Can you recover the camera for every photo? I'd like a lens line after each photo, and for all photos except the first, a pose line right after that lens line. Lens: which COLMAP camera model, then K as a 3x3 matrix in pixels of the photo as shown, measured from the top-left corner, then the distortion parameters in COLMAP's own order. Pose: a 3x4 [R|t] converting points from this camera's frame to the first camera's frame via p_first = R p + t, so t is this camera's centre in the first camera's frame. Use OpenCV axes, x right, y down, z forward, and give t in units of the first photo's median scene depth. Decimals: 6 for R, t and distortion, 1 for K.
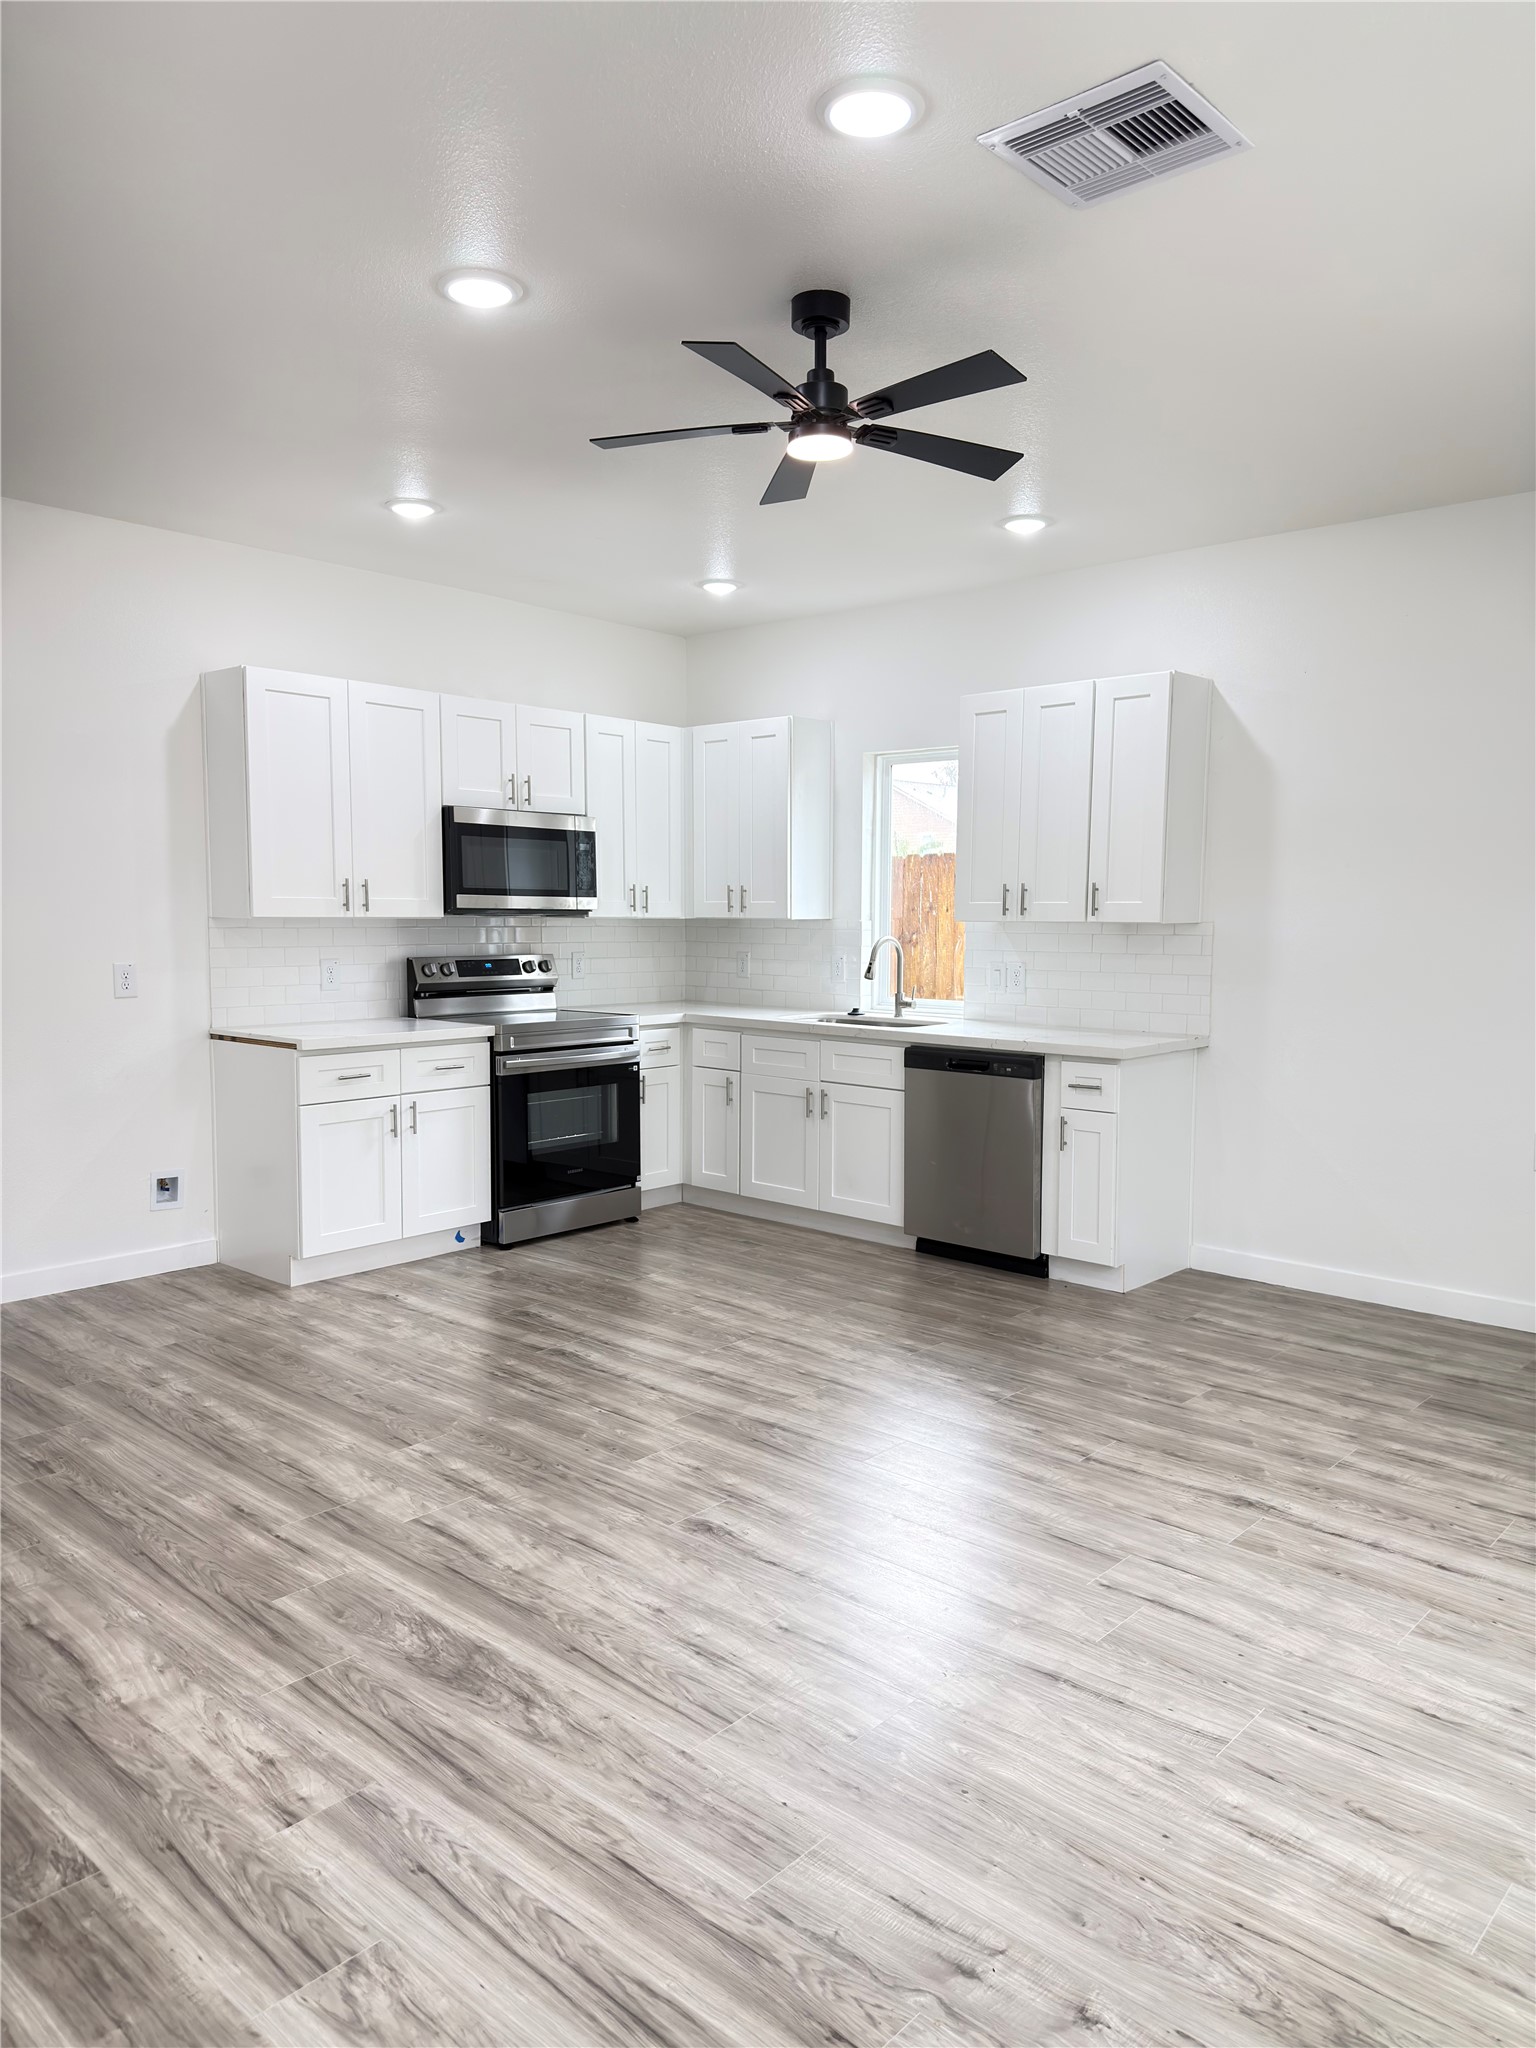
lens RADIAL K [[1438.5, 0, 764.1], [0, 1438.5, 1026.0], [0, 0, 1]] dist [0.034547, -0.034649]
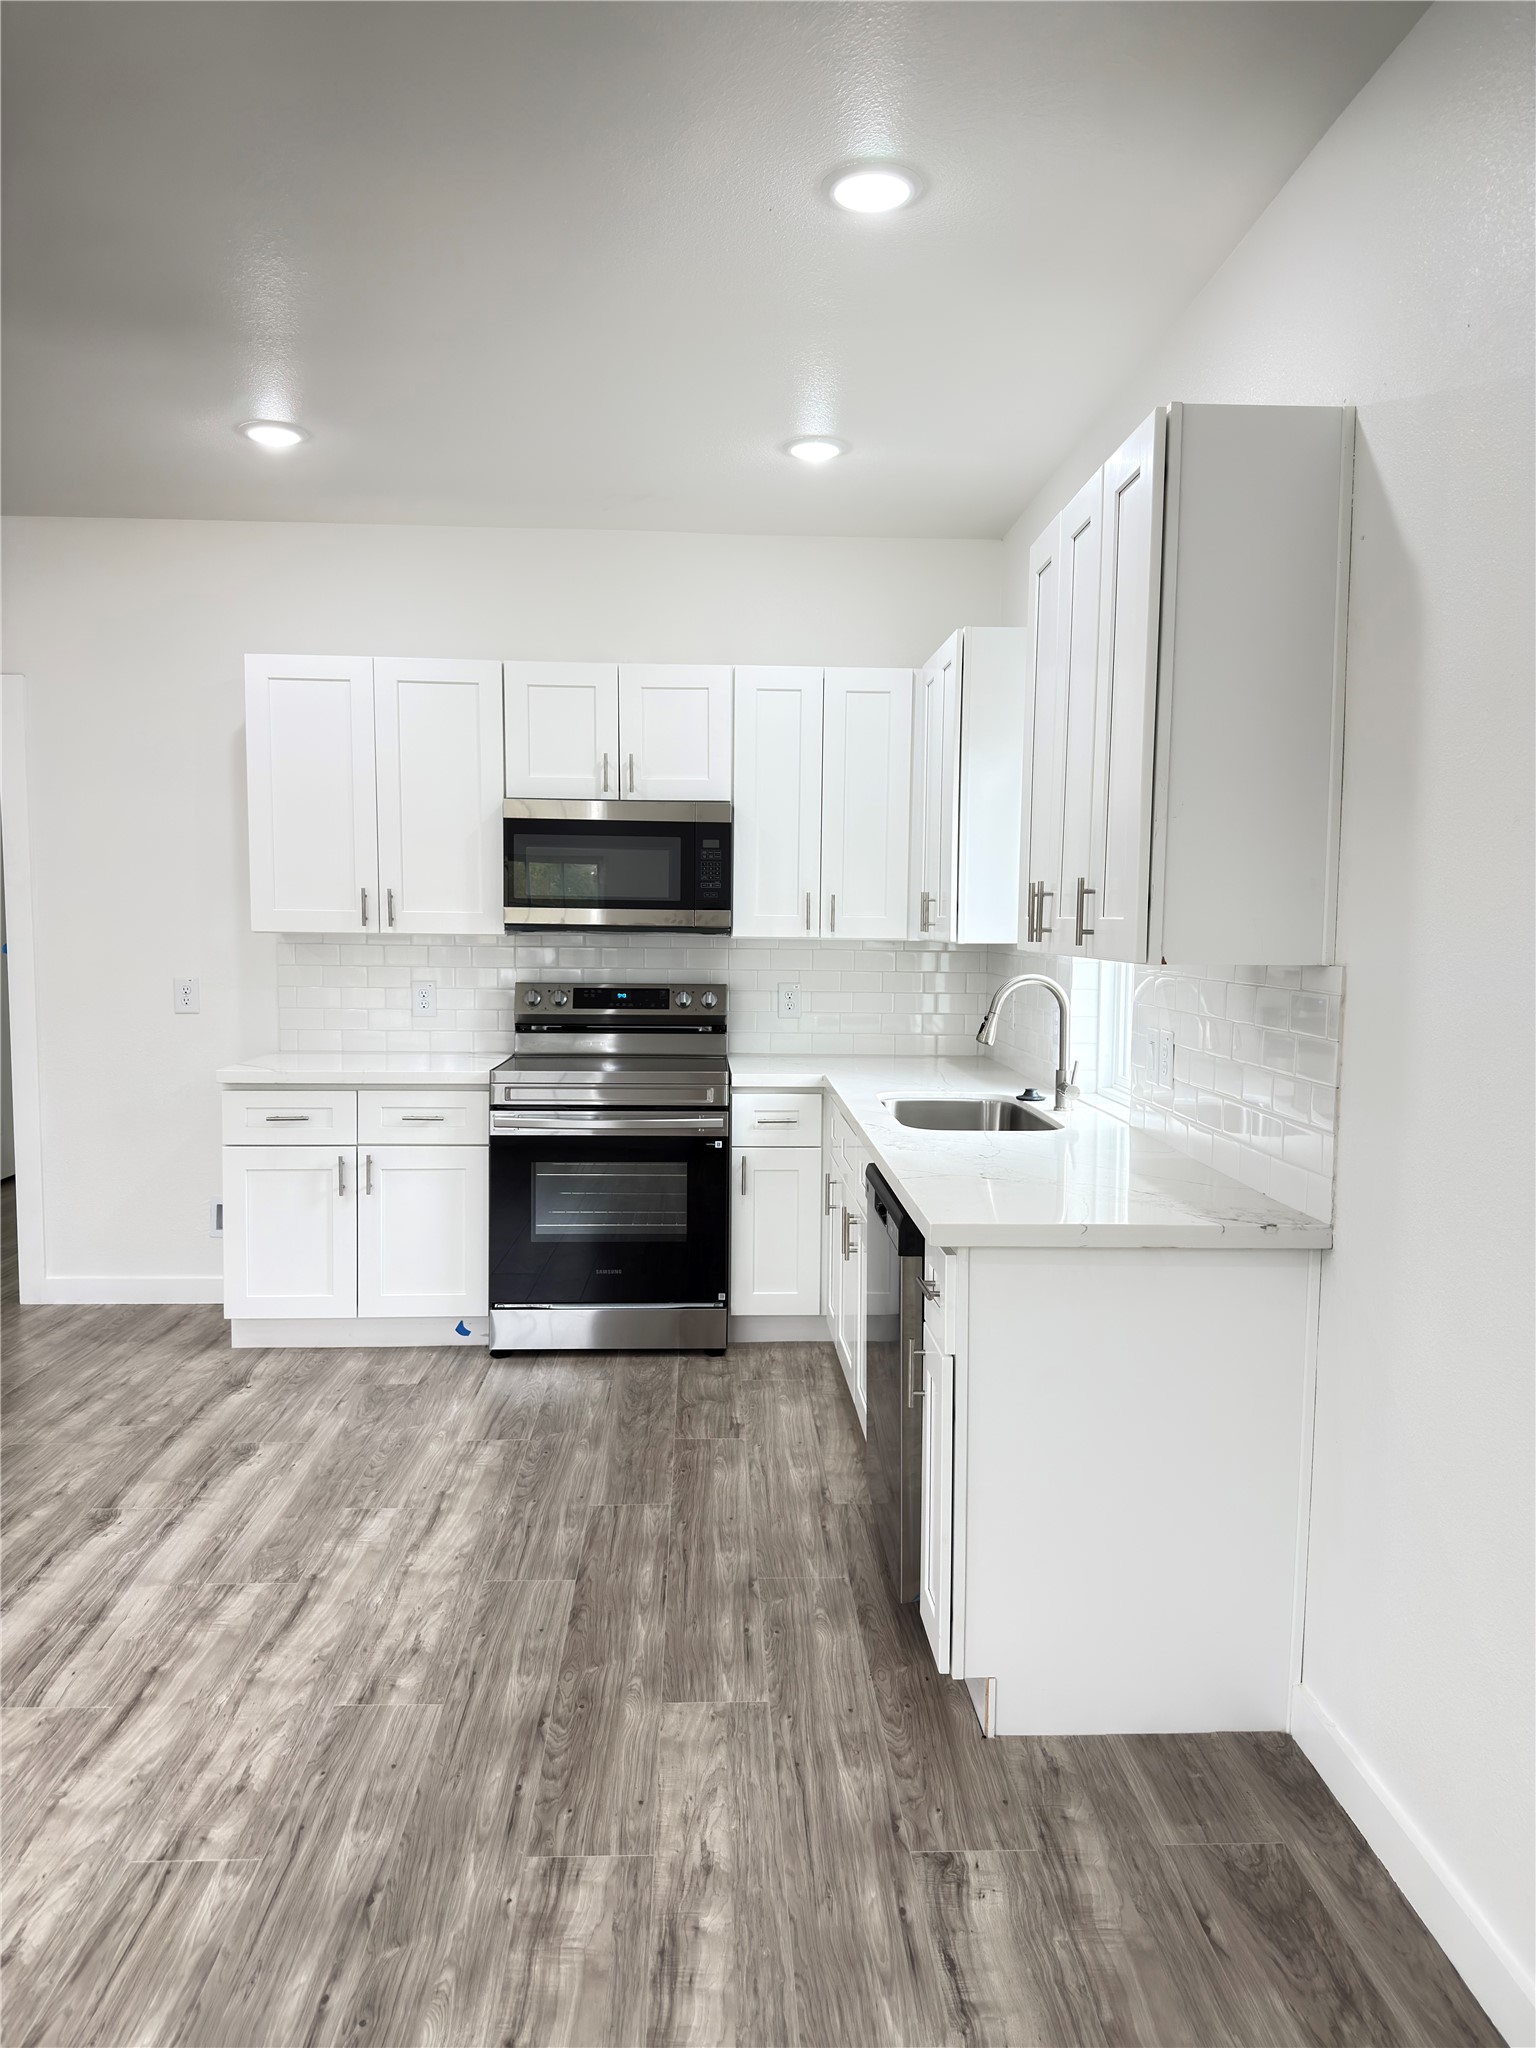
lens RADIAL K [[1438.5, 0, 775.4], [0, 1438.5, 1017.9], [0, 0, 1]] dist [0.034547, -0.034649]
pose [[0.708585, 0.053110, -0.703624, 0.549721], [-0.065827, 0.997790, 0.009022, -0.054190], [0.702549, 0.039925, 0.710515, 0.626811]]
